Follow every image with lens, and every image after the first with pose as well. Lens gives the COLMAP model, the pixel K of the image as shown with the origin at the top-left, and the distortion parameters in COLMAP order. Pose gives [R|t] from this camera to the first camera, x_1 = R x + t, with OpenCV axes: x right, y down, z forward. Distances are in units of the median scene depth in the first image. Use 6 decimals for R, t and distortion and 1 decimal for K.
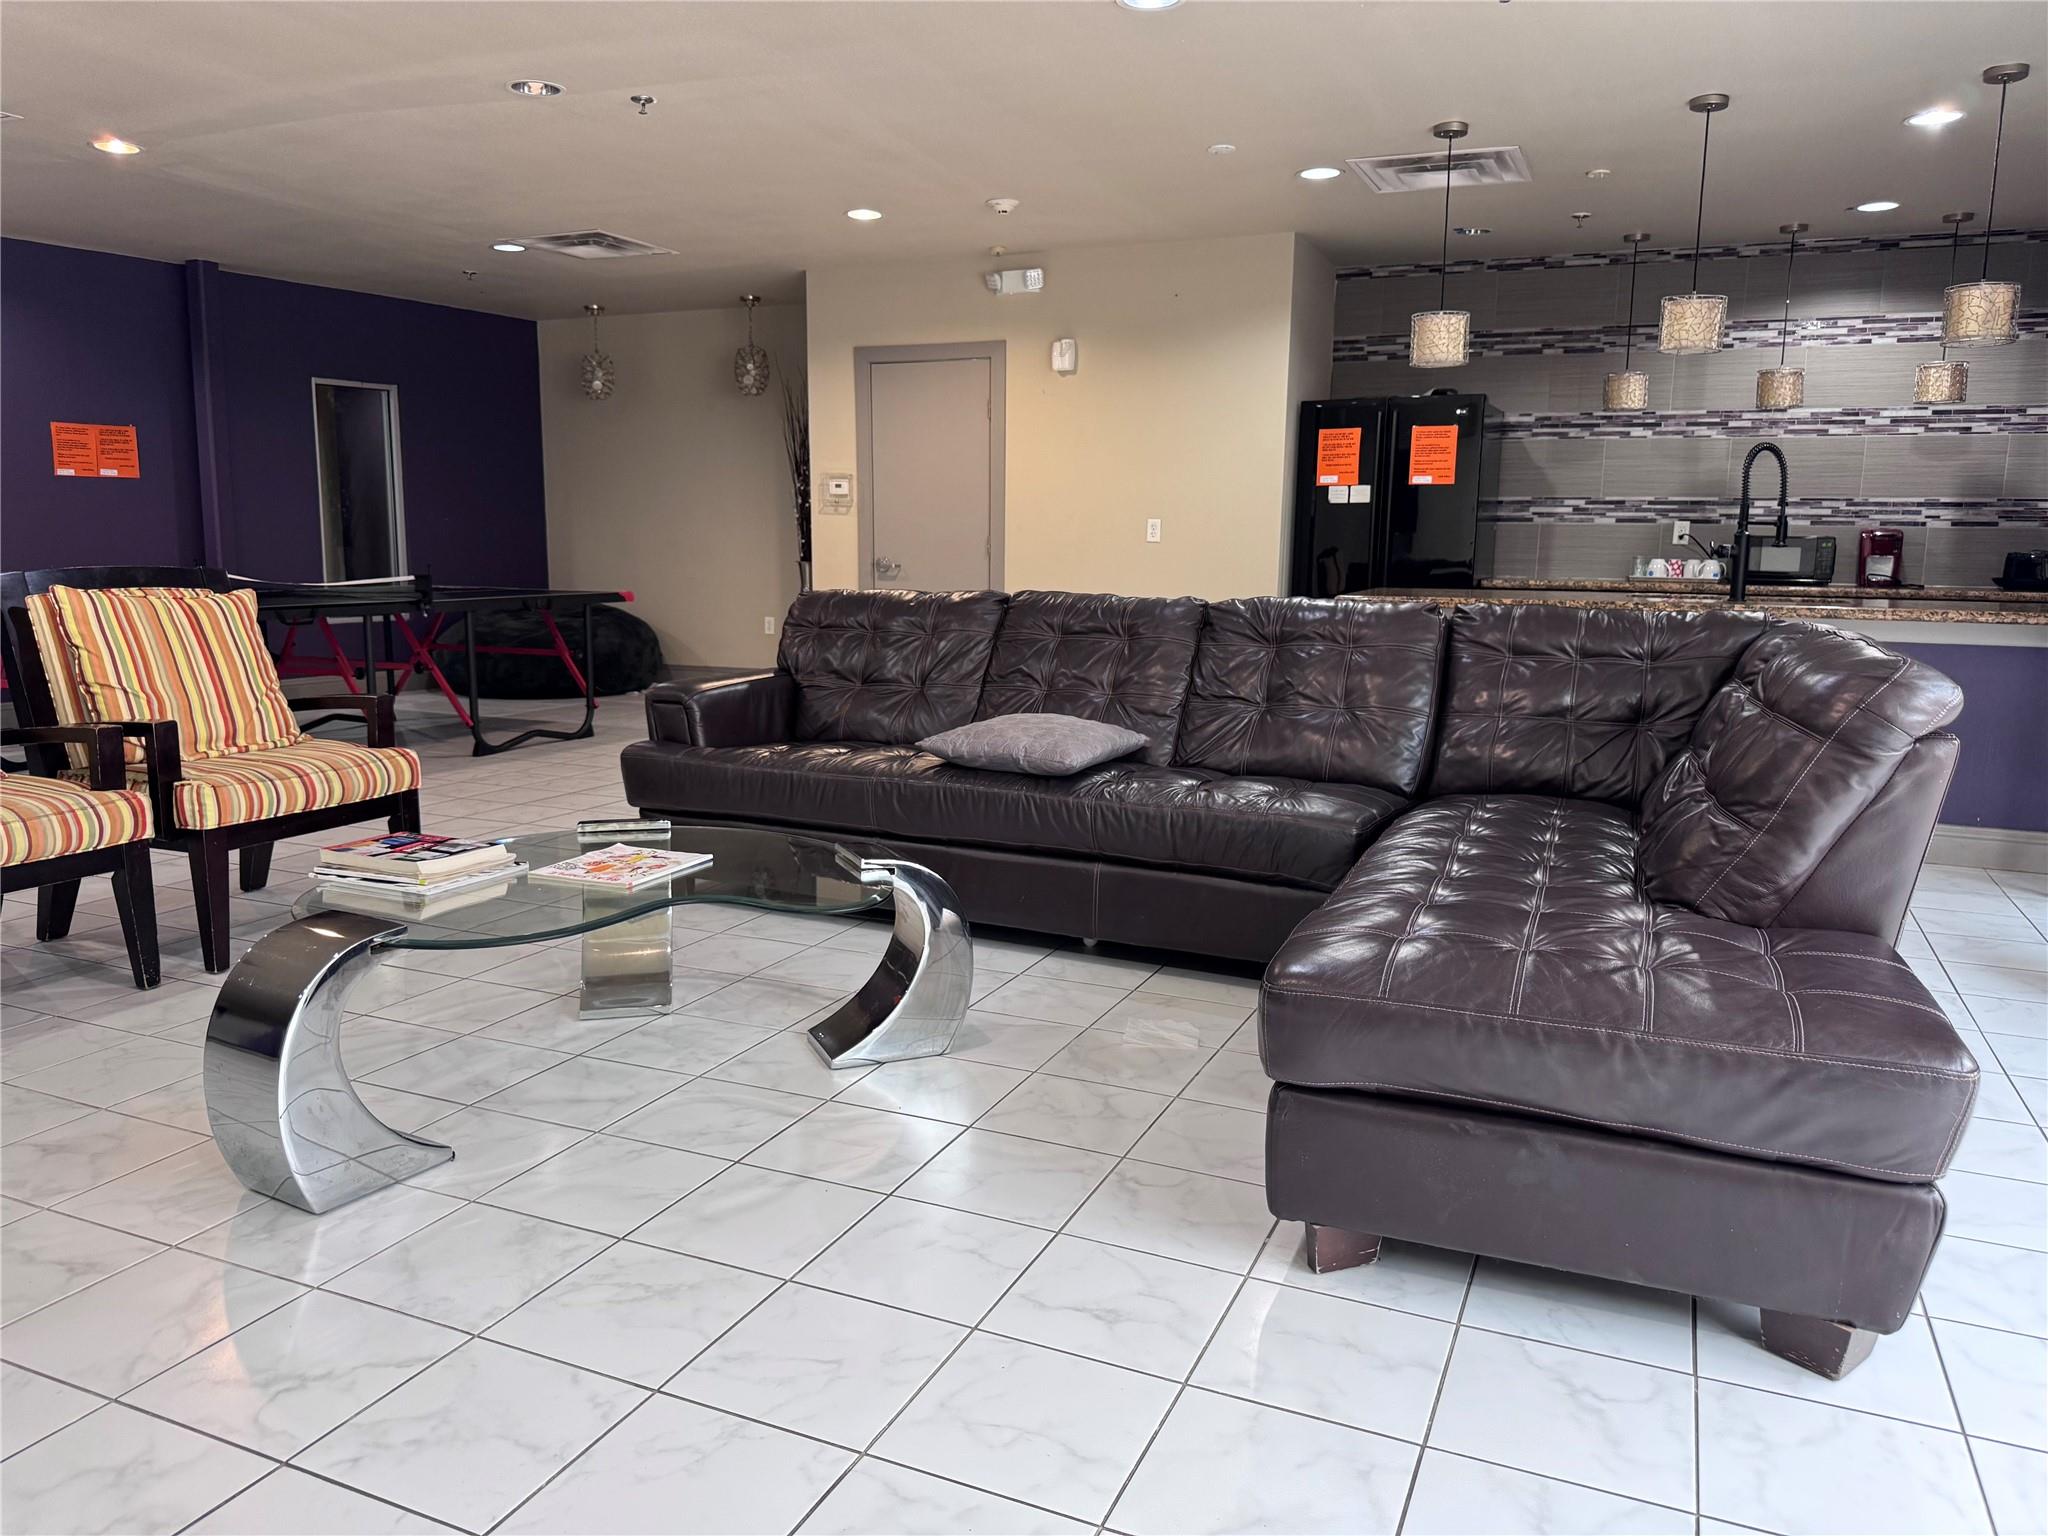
lens RADIAL K [[1428.5, 0, 1009.9], [0, 1428.5, 788.8], [0, 0, 1]] dist [0.058719, -0.084346]
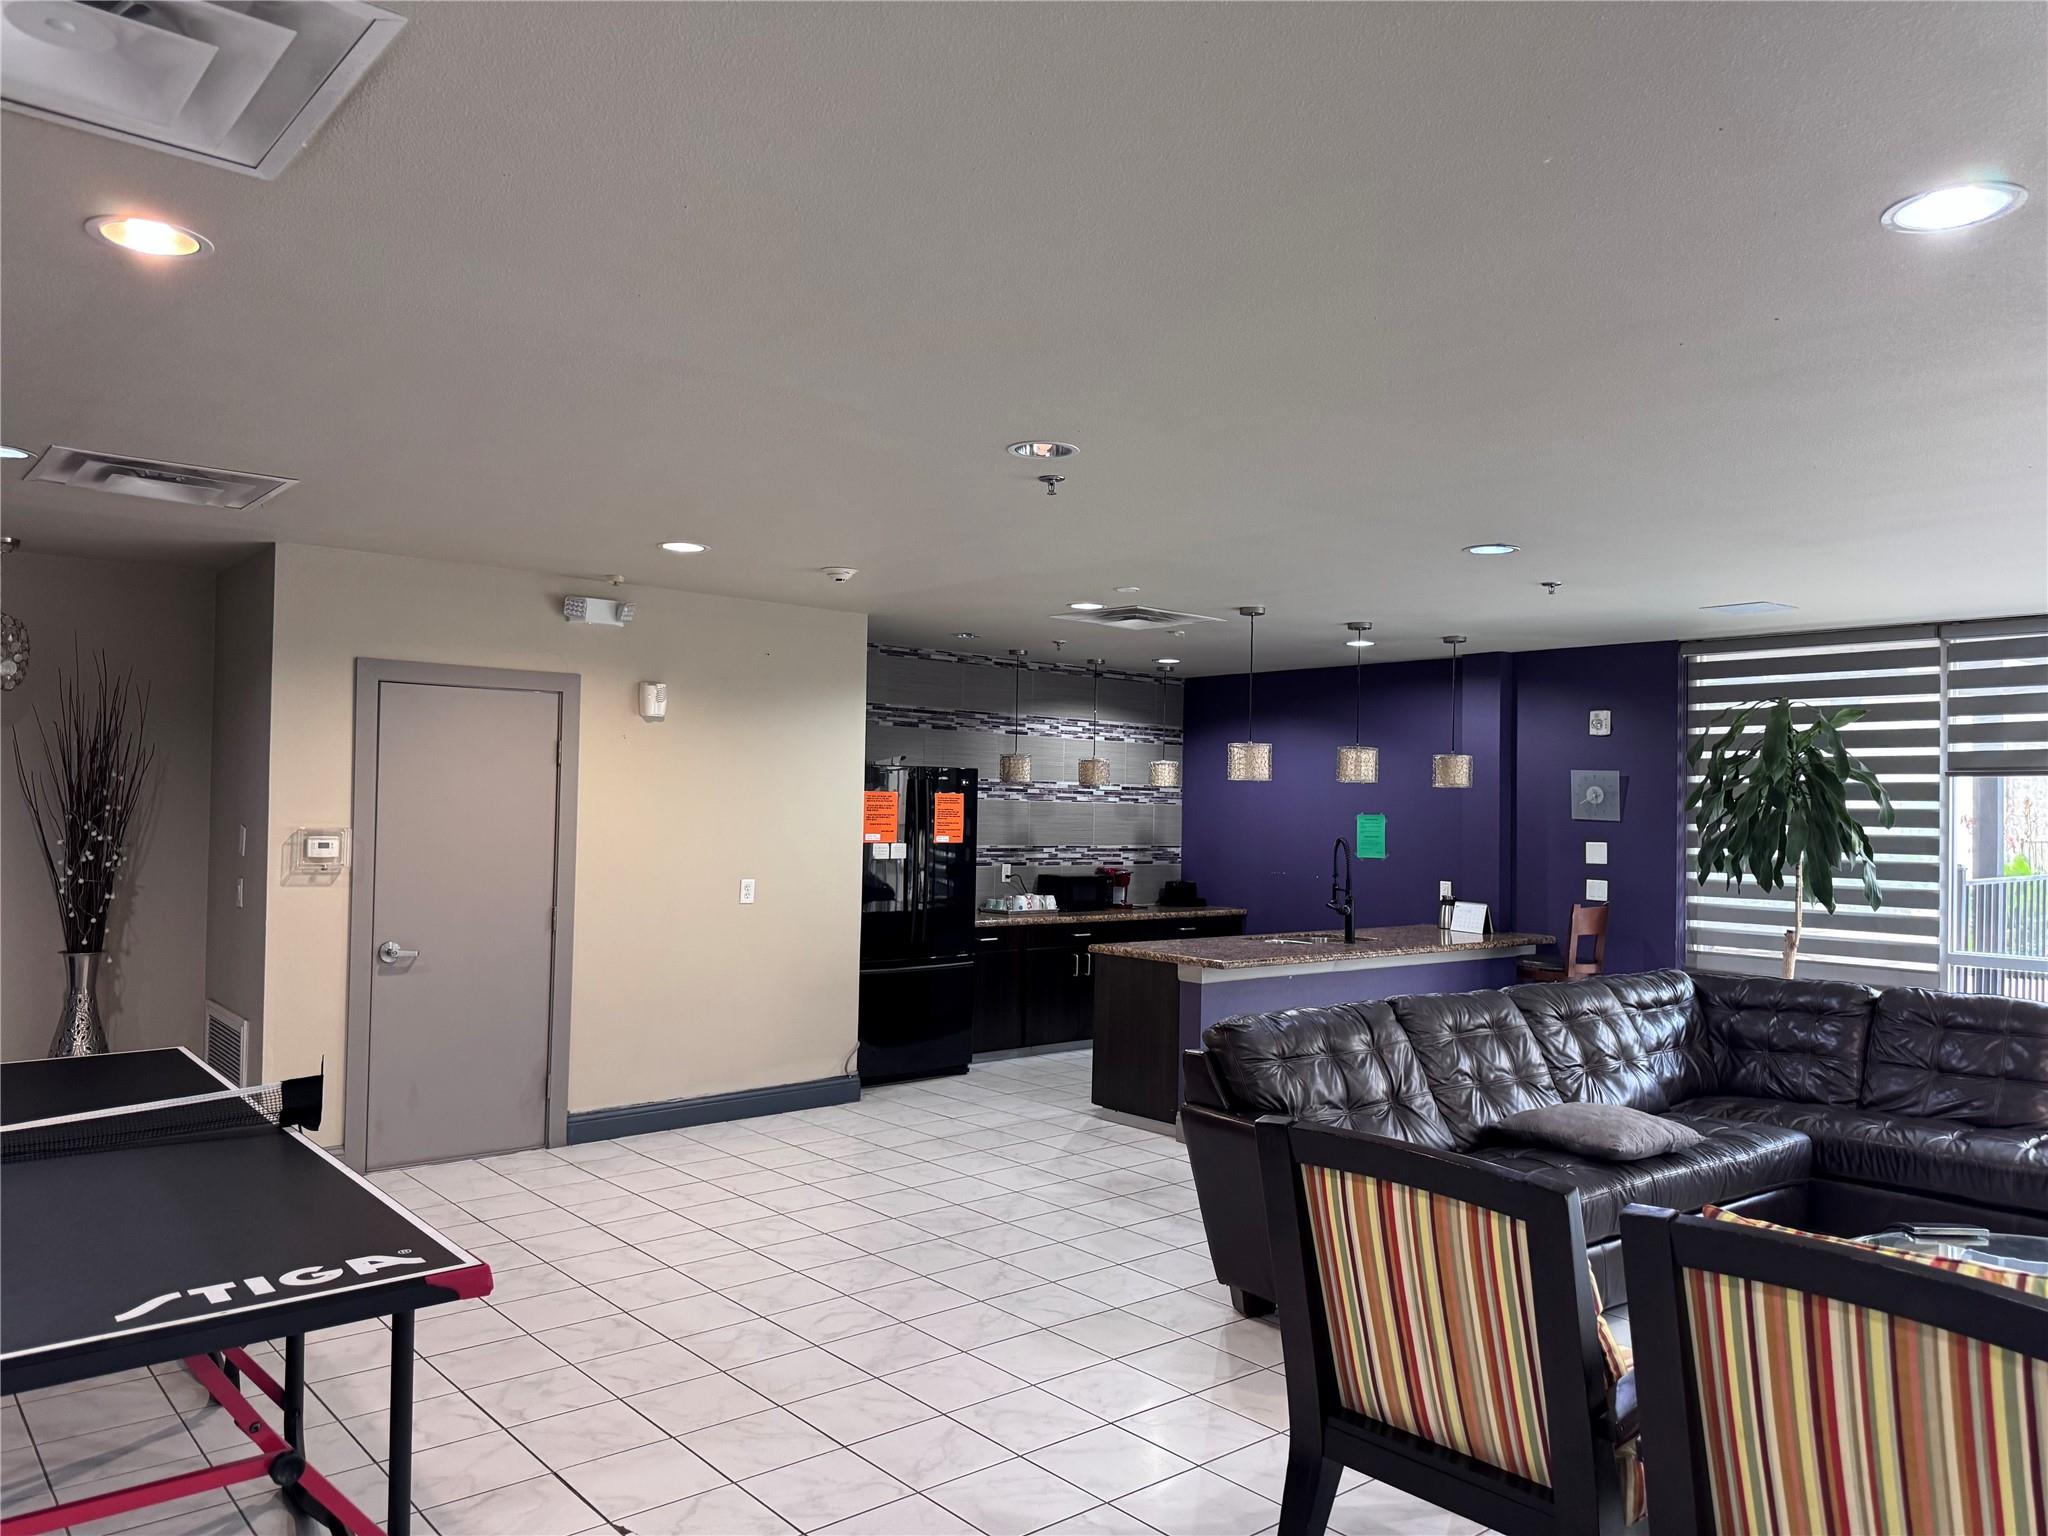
lens RADIAL K [[1445.1, 0, 1038.7], [0, 1445.1, 764.1], [0, 0, 1]] dist [0.026523, -0.027350]
pose [[0.420622, 0.025644, 0.906873, -0.689273], [0.144697, 0.984908, -0.094963, -0.149766], [-0.895623, 0.171166, 0.410564, 0.444371]]
